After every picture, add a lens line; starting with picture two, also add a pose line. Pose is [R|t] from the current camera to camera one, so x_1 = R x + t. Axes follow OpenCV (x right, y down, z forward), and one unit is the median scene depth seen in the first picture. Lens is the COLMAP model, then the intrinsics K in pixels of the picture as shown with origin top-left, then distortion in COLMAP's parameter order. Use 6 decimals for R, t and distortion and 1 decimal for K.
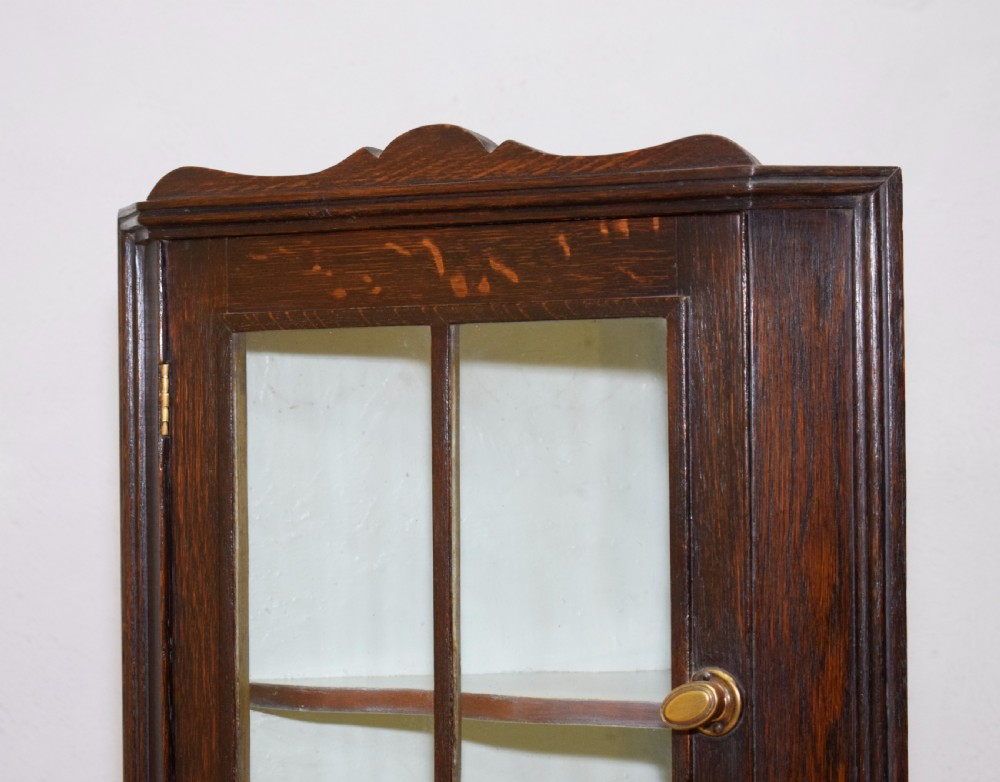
lens RADIAL K [[2857.6, 0, 442.3], [0, 2857.6, 410.9], [0, 0, 1]] dist [-0.002343, -0.409511]
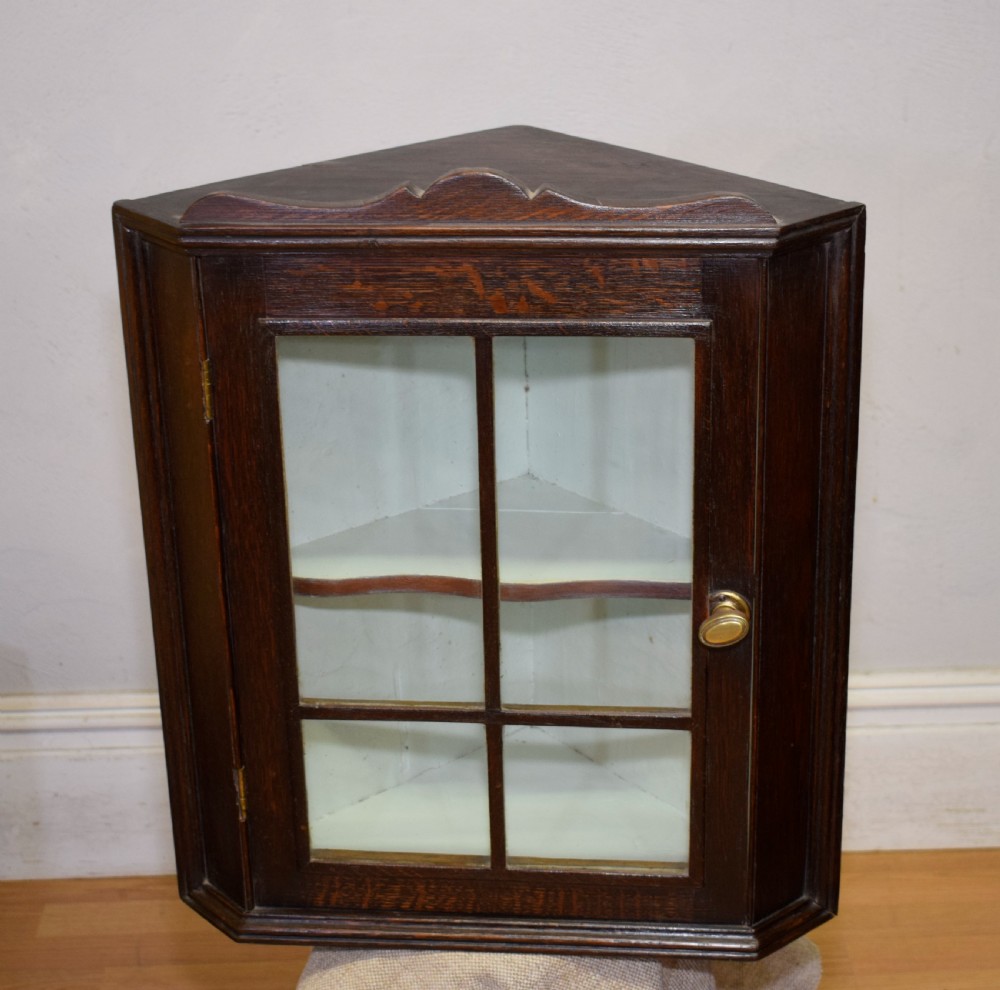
lens RADIAL K [[2118.0, 0, 526.9], [0, 2118.0, 495.2], [0, 0, 1]] dist [-0.011282, -0.075358]
pose [[0.899561, -0.172863, 0.401135, -0.355248], [0.011028, 0.927052, 0.374770, -0.303628], [-0.436657, -0.332705, 0.835846, 0.226914]]
